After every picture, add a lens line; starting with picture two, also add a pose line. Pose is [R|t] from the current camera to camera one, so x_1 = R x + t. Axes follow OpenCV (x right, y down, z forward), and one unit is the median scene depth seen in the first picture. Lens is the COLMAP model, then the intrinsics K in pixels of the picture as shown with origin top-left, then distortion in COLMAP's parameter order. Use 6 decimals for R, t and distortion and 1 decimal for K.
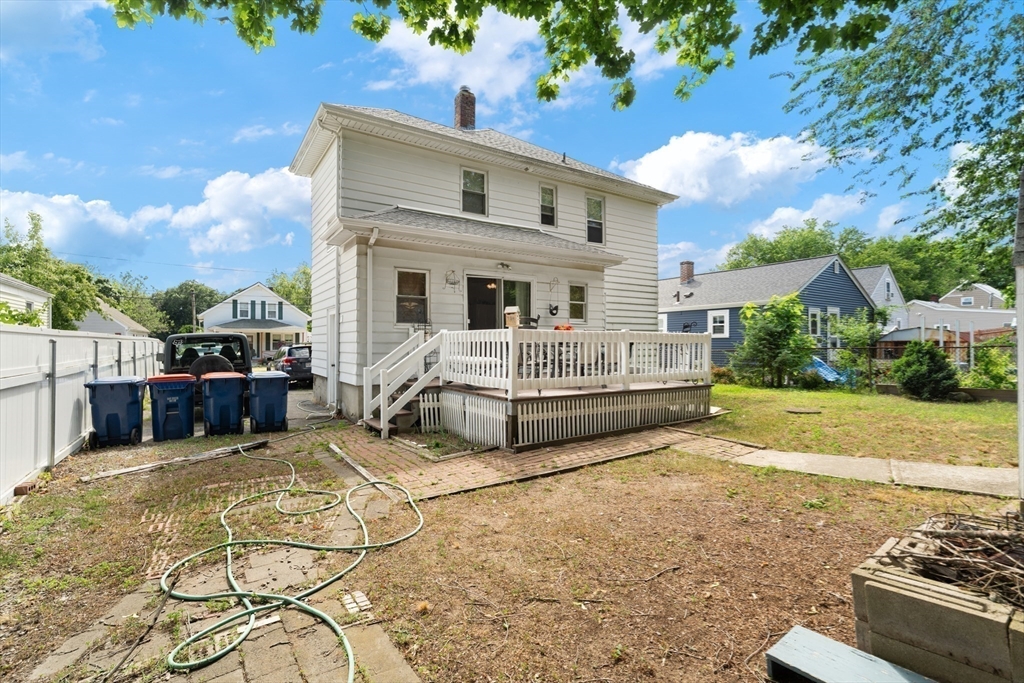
lens RADIAL K [[469.4, 0, 512.0], [0, 469.4, 341.5], [0, 0, 1]] dist [0.000427, 0.000032]
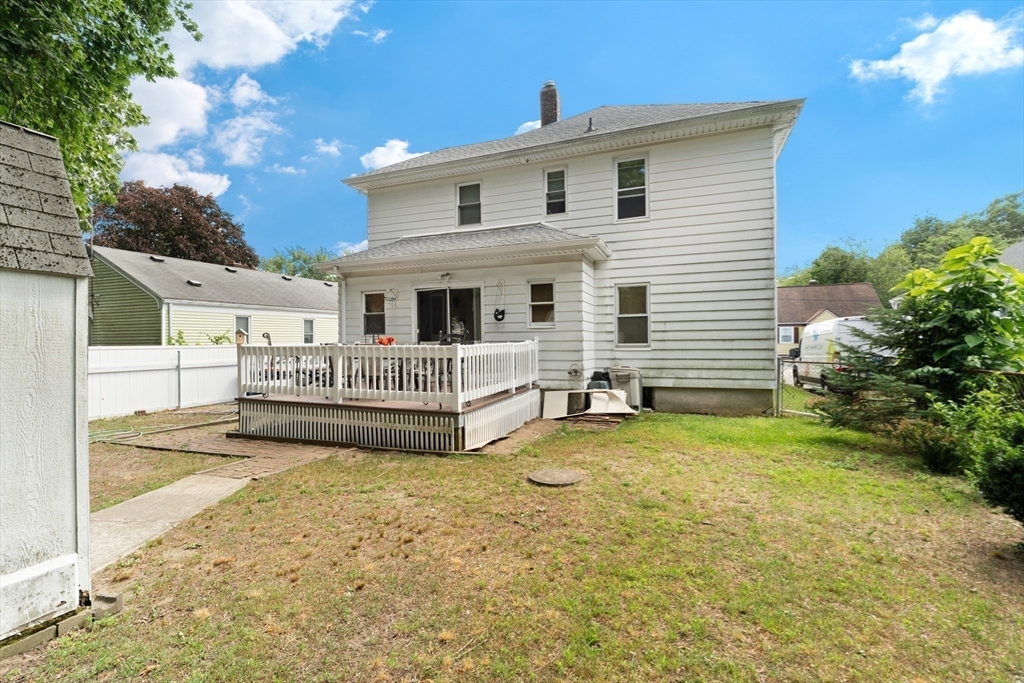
lens RADIAL K [[469.4, 0, 512.0], [0, 469.4, 341.5], [0, 0, 1]] dist [0.000427, 0.000032]
pose [[0.568092, -0.002684, -0.822961, 0.902561], [0.011726, 0.999920, 0.004833, -0.021315], [0.822882, -0.012395, 0.568078, 0.534077]]
